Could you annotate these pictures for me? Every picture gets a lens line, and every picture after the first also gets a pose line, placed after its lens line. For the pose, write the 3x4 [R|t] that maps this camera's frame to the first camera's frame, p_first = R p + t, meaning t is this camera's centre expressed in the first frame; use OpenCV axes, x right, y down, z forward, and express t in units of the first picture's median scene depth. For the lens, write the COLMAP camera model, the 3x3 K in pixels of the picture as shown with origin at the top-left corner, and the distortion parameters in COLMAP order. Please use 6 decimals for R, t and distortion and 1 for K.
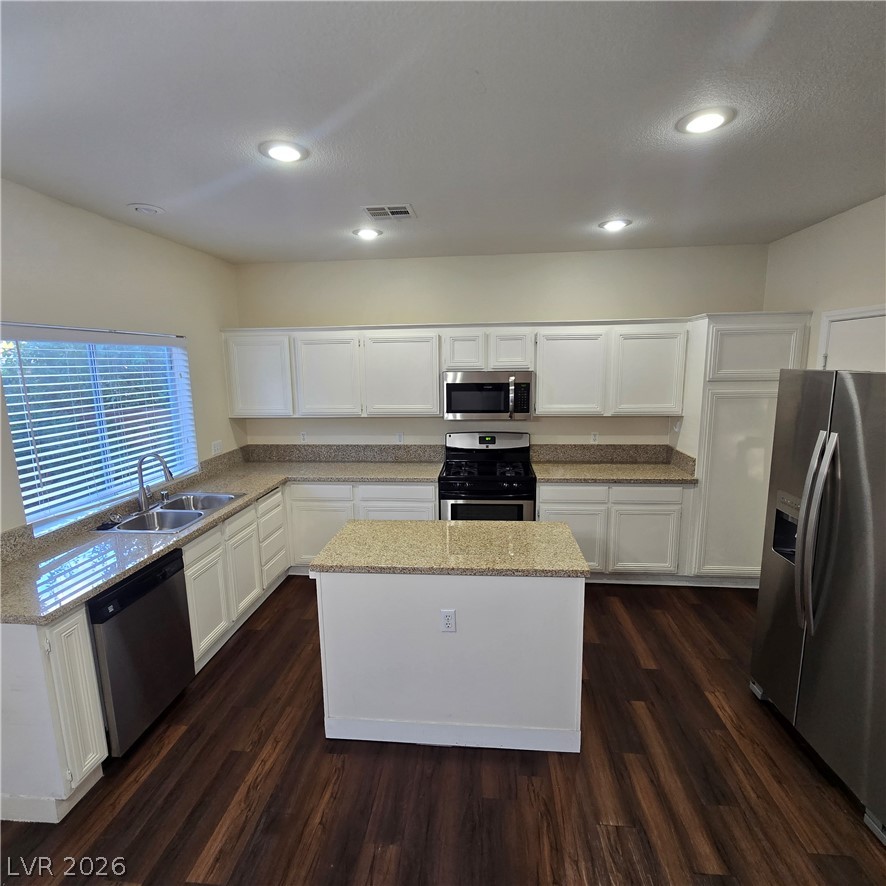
lens RADIAL K [[482.2, 0, 442.2], [0, 482.2, 443.9], [0, 0, 1]] dist [-0.004331, -0.002036]
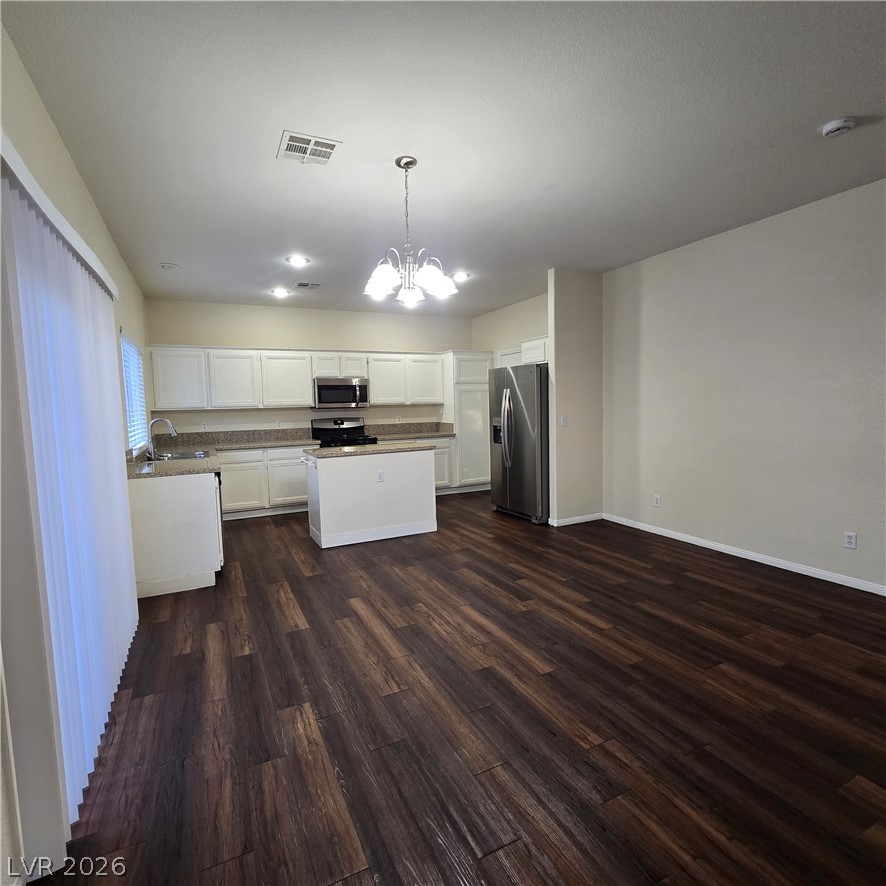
lens RADIAL K [[482.2, 0, 443.4], [0, 482.2, 444.8], [0, 0, 1]] dist [-0.004331, -0.002036]
pose [[0.846461, -0.050708, 0.530030, -0.512496], [0.102197, 0.992419, -0.068265, 0.231677], [-0.522551, 0.111951, 0.845226, -0.578256]]
